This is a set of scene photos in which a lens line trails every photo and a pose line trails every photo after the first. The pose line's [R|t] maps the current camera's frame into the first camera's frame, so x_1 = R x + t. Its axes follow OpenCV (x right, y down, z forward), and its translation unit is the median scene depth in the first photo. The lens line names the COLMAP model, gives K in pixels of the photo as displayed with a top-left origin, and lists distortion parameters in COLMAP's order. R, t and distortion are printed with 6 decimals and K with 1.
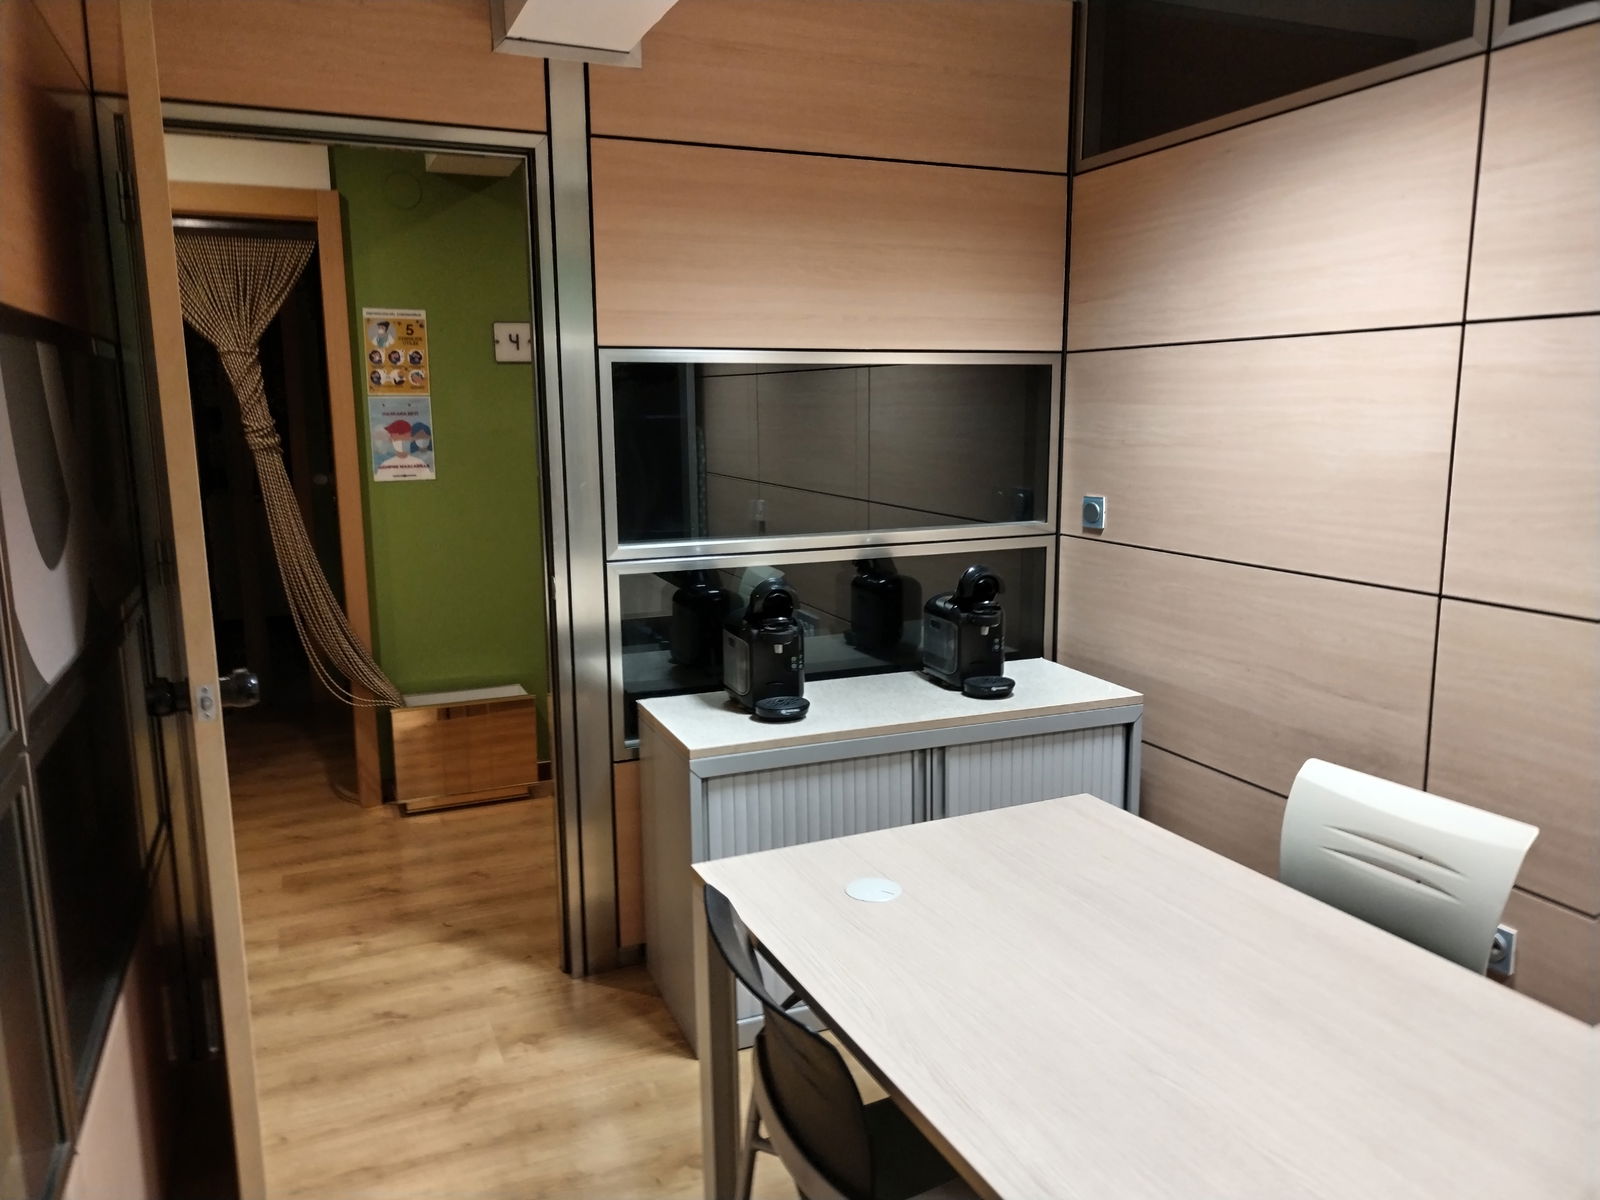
lens RADIAL K [[1159.8, 0, 800.0], [0, 1159.8, 600.0], [0, 0, 1]] dist [0.016685, -0.009056]
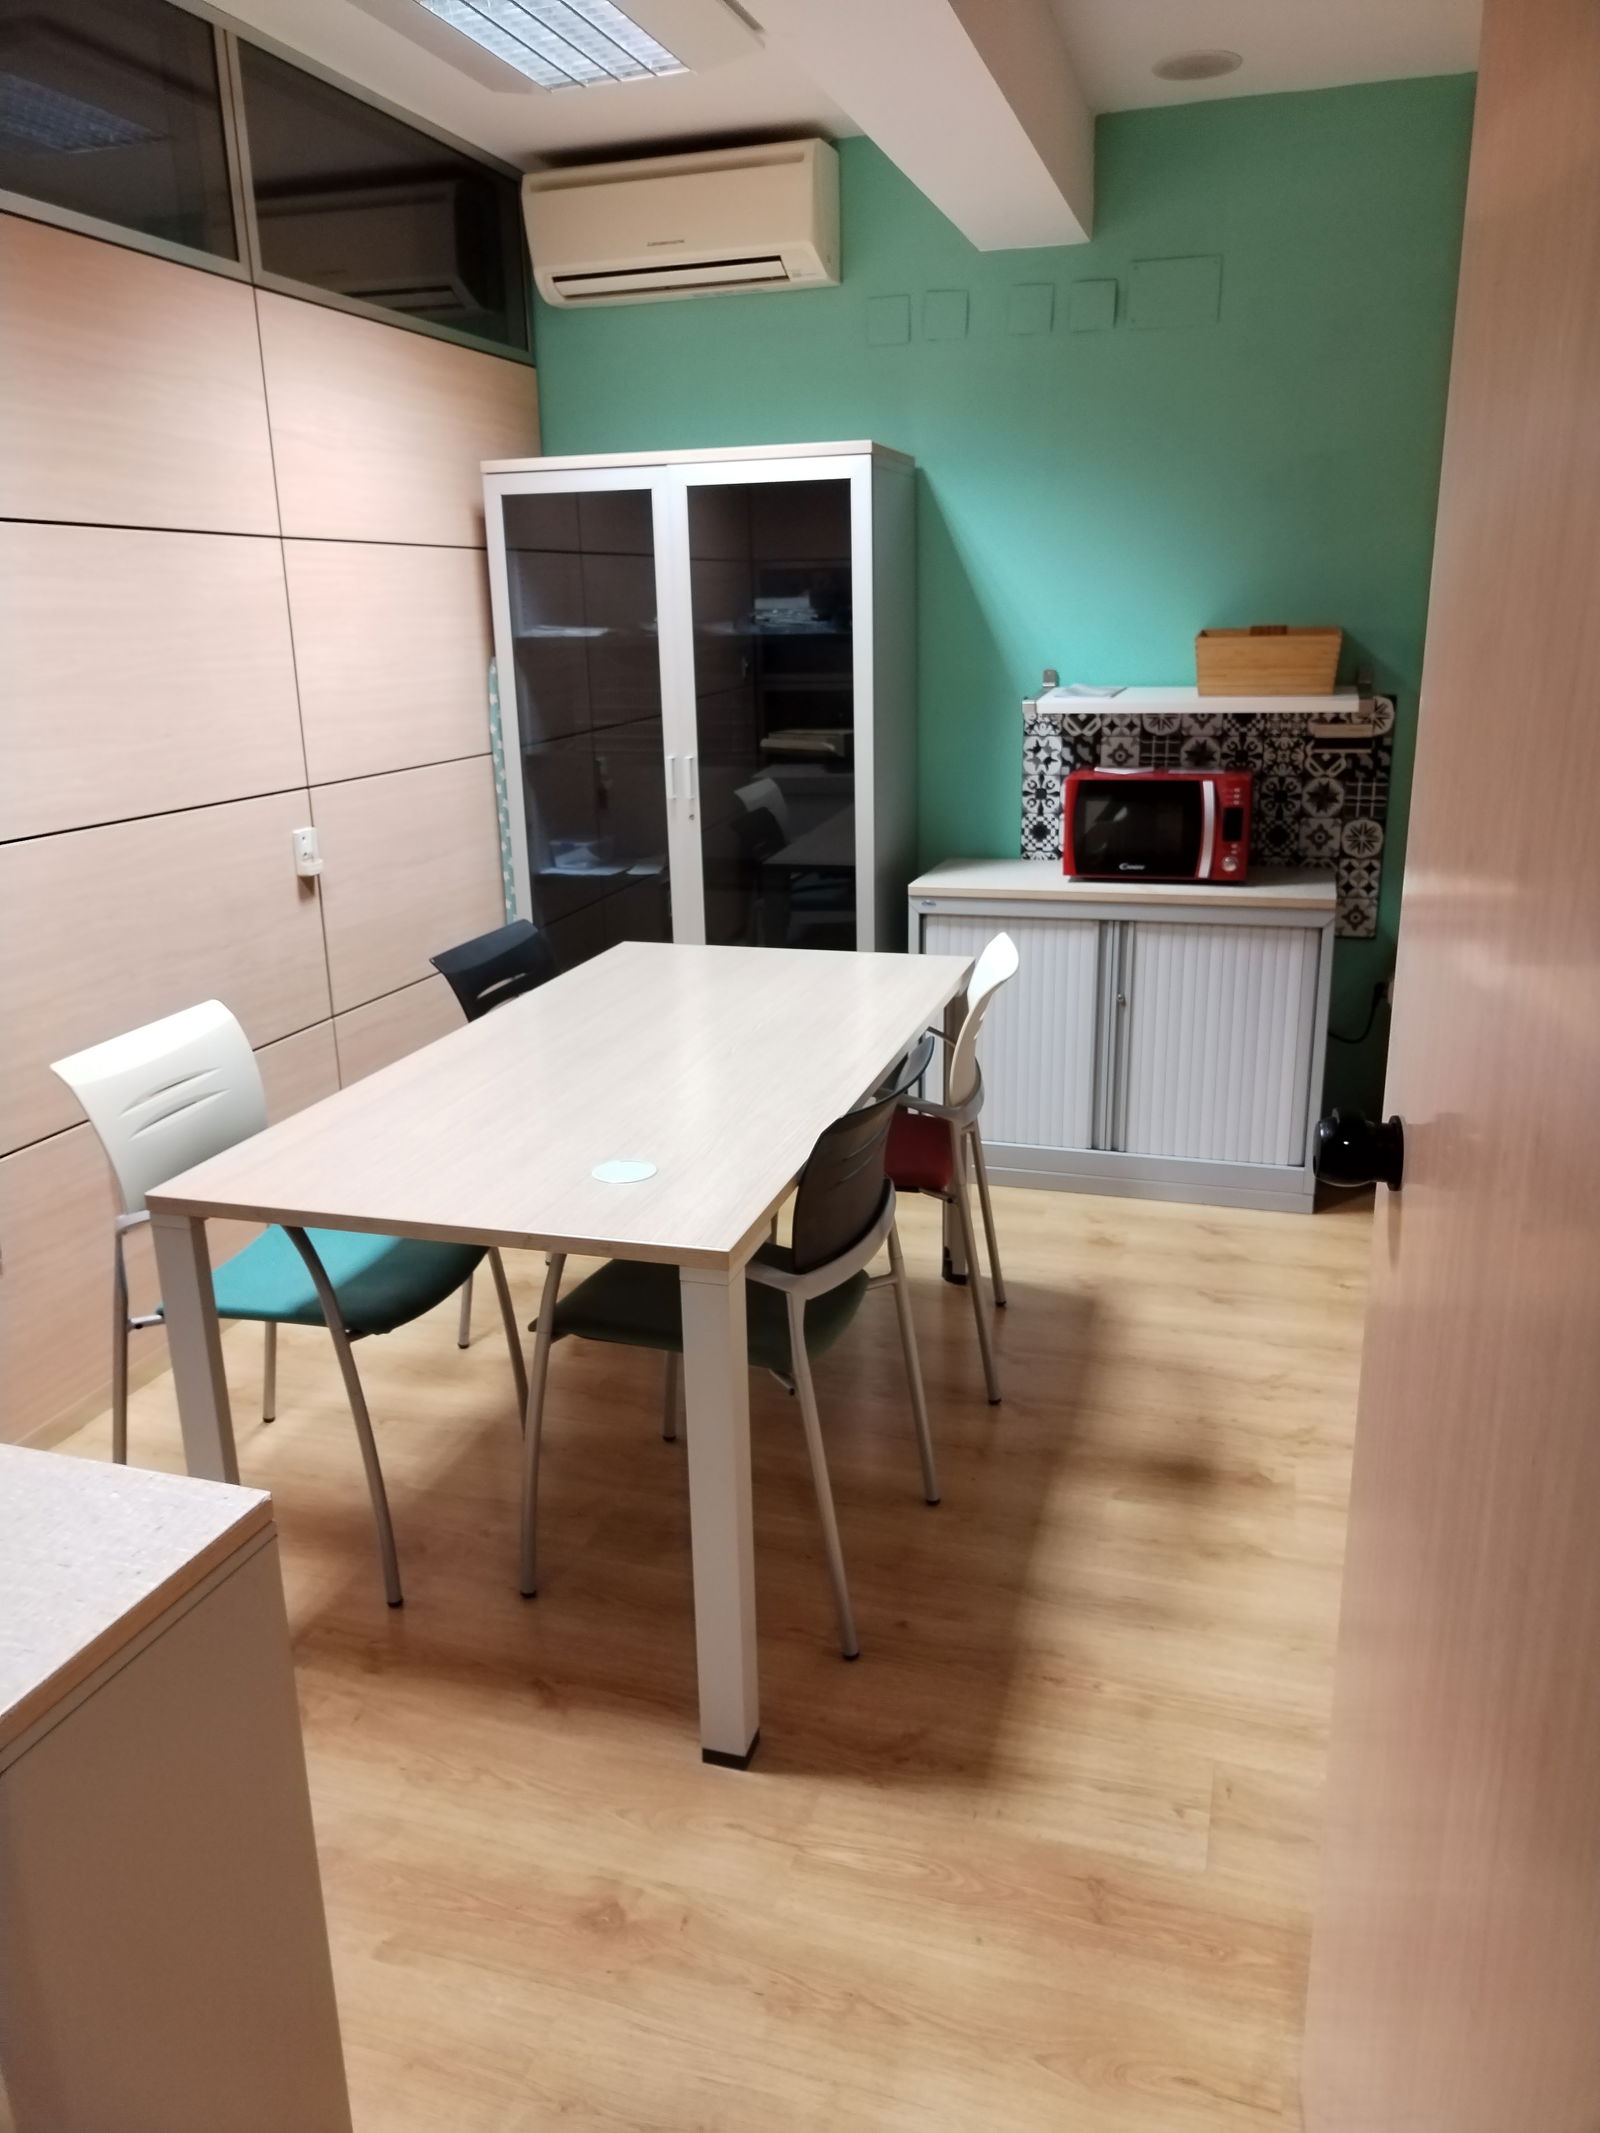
lens RADIAL K [[1546.1, 0, 800.0], [0, 1546.1, 1066.5], [0, 0, 1]] dist [0.016685, -0.009056]
pose [[-0.753094, -0.149899, 0.640609, -0.700284], [0.132385, 0.919256, 0.370732, -0.210199], [-0.644456, 0.364003, -0.672442, 1.547048]]
